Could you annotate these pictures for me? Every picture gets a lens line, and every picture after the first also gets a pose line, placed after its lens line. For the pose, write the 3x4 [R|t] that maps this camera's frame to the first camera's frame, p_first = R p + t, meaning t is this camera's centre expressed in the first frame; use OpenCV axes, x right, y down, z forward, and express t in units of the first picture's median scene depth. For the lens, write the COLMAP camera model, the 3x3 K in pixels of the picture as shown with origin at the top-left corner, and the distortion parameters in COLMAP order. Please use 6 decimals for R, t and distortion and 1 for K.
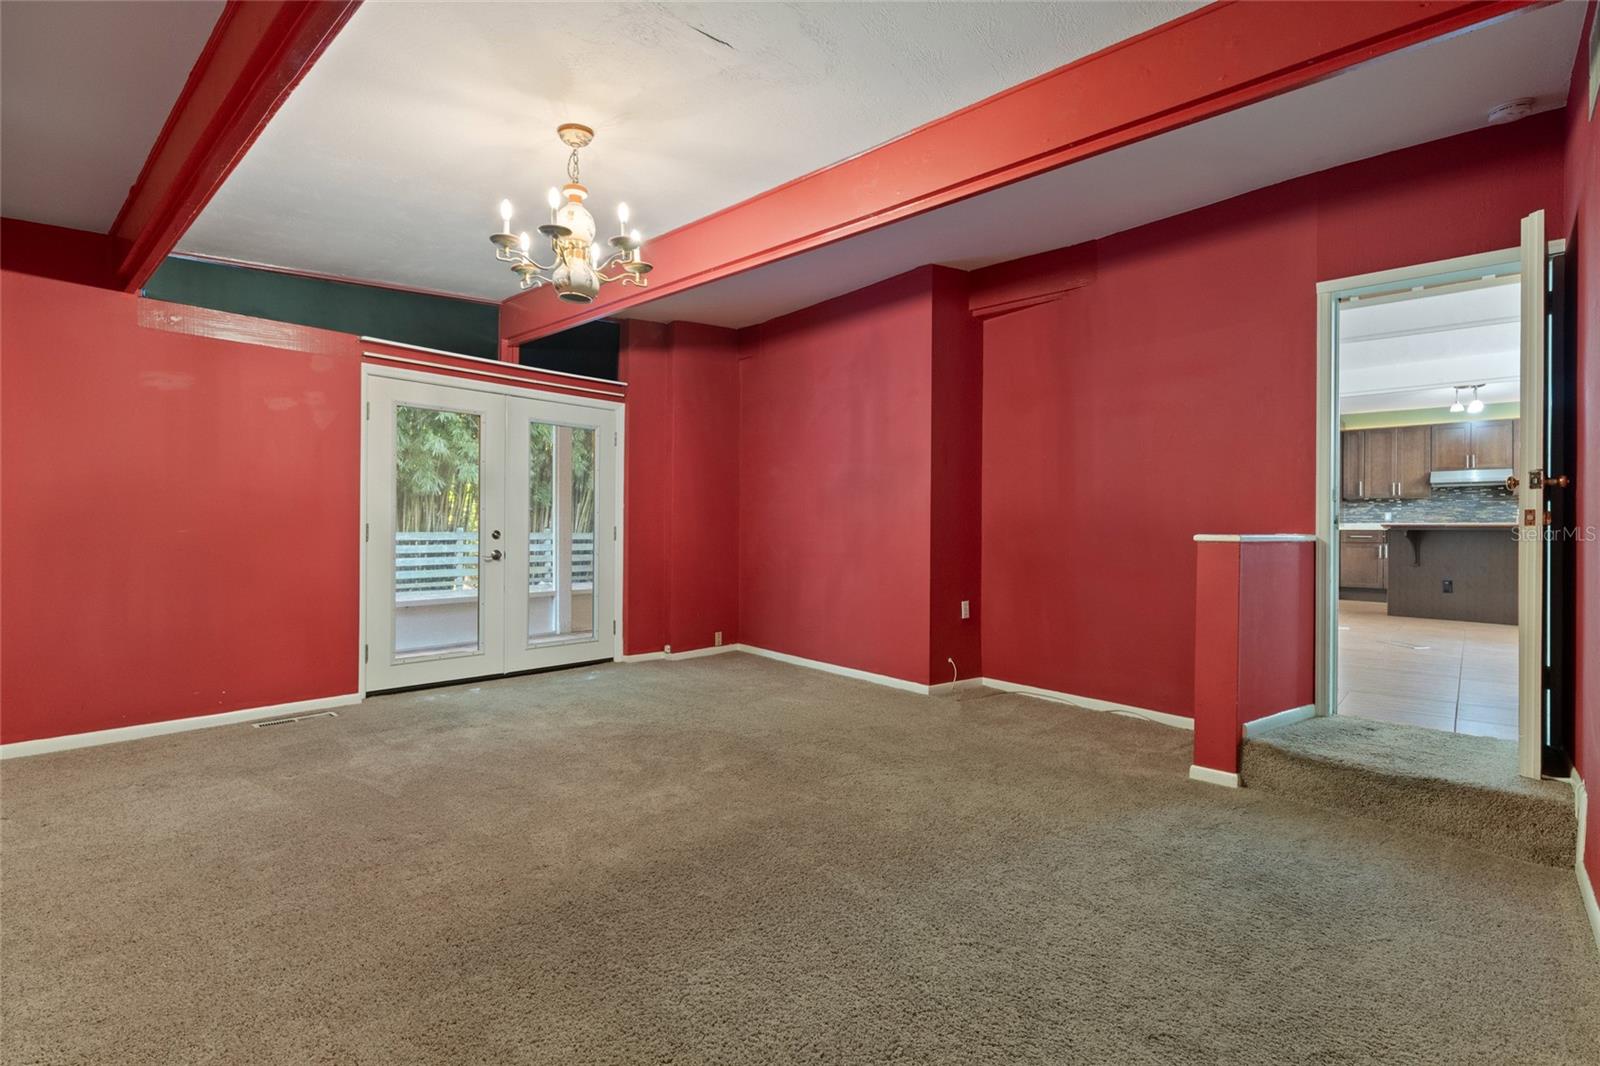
lens RADIAL K [[759.5, 0, 807.3], [0, 759.5, 532.7], [0, 0, 1]] dist [0.013946, -0.000403]
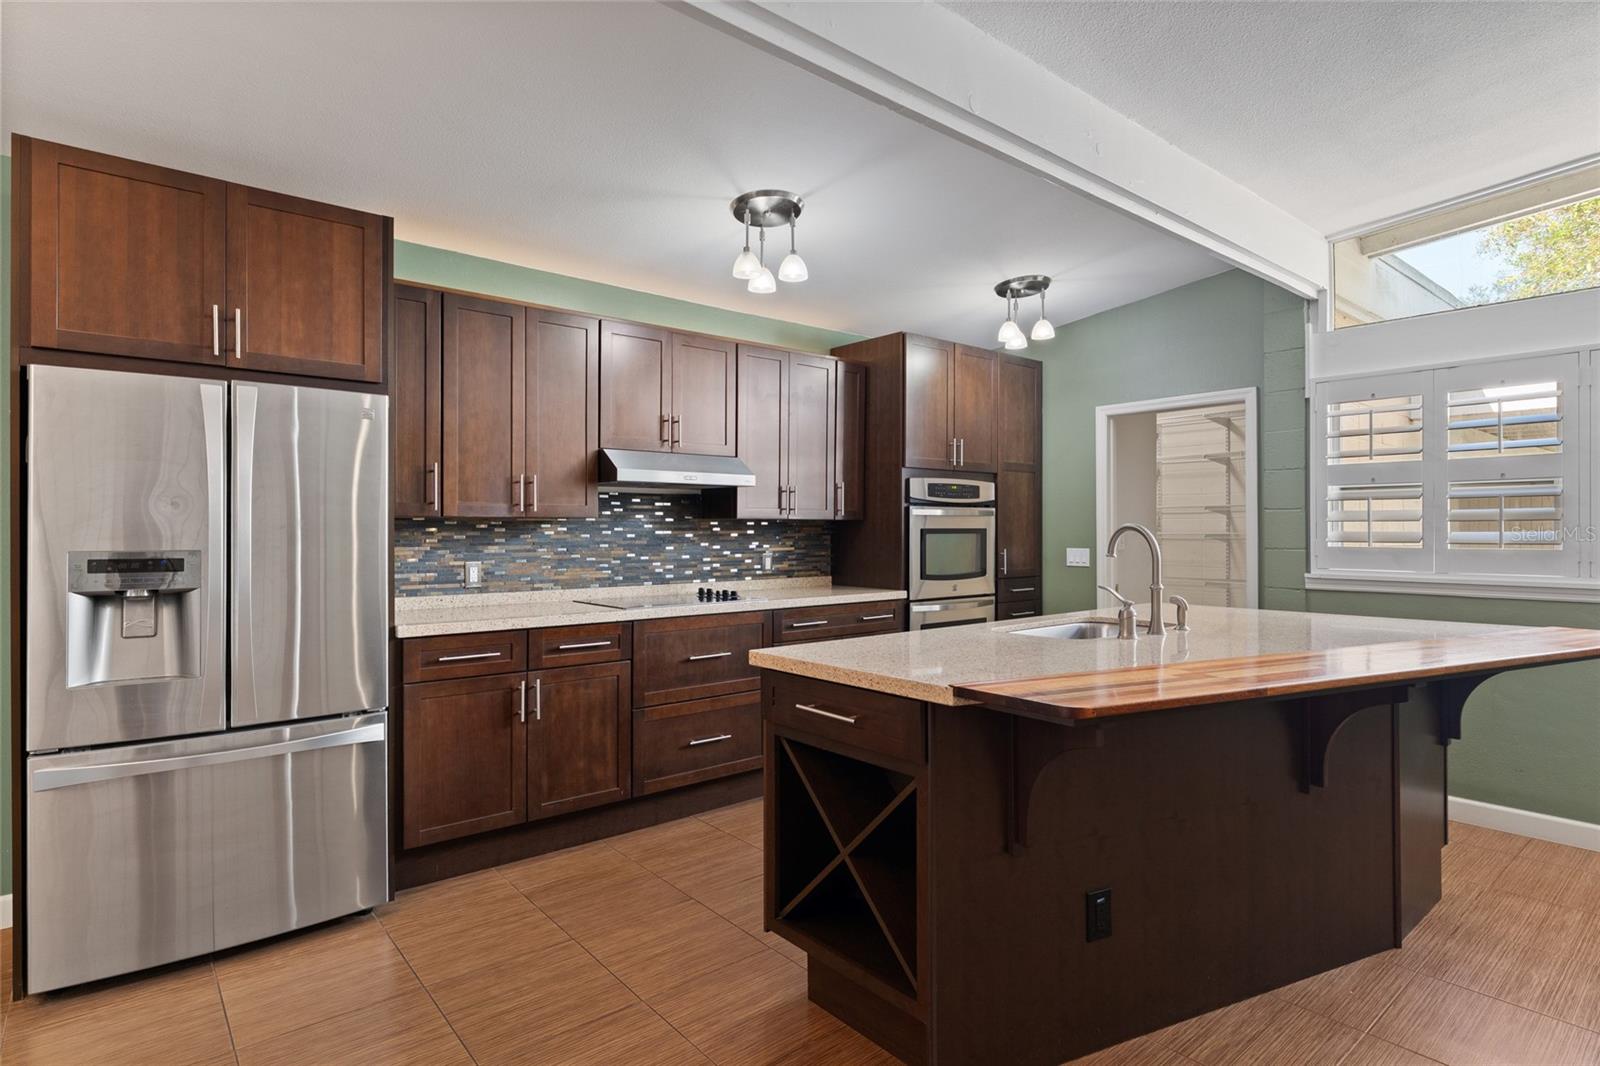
lens RADIAL K [[821.8, 0, 811.0], [0, 821.8, 531.9], [0, 0, 1]] dist [-0.002930, -0.001020]
pose [[0.145604, -0.012435, 0.989265, 0.443768], [0.001256, 0.999923, 0.012384, -0.045092], [-0.989342, -0.000561, 0.145609, 0.833771]]
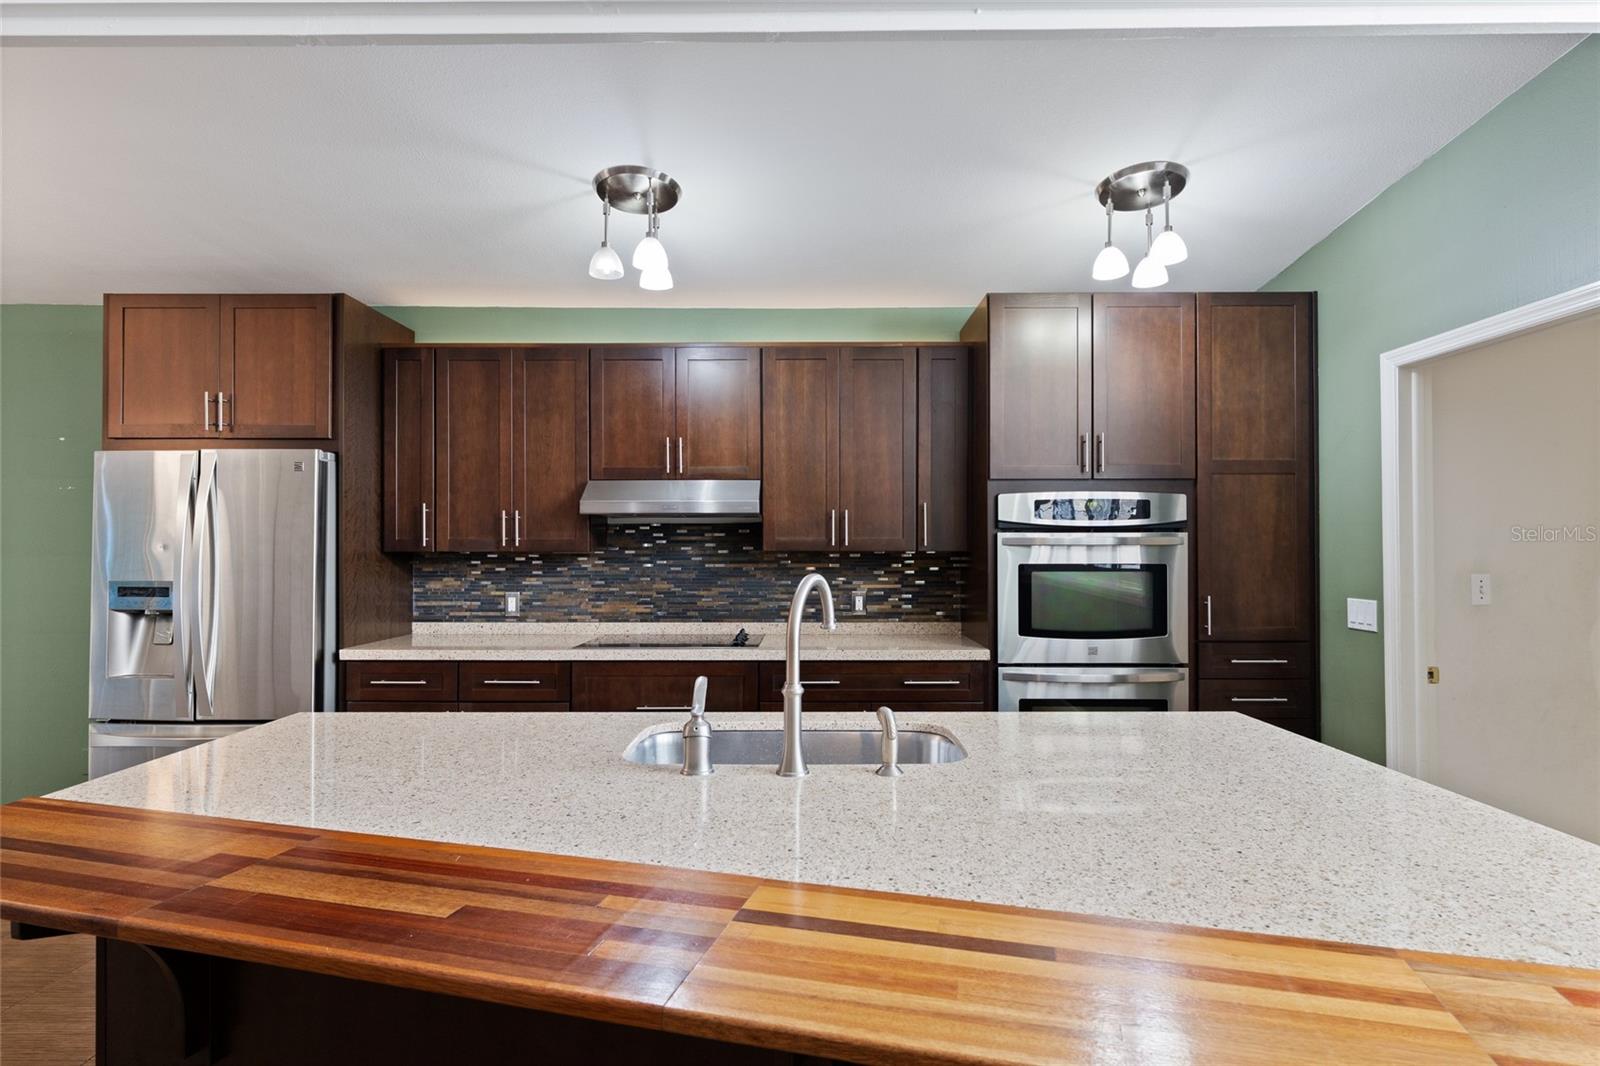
lens RADIAL K [[821.8, 0, 806.5], [0, 821.8, 536.8], [0, 0, 1]] dist [-0.002930, -0.001020]
pose [[0.747878, 0.001043, 0.663836, 0.630335], [0.005911, 0.999949, -0.008231, -0.049883], [-0.663810, 0.010080, 0.747833, 0.648143]]
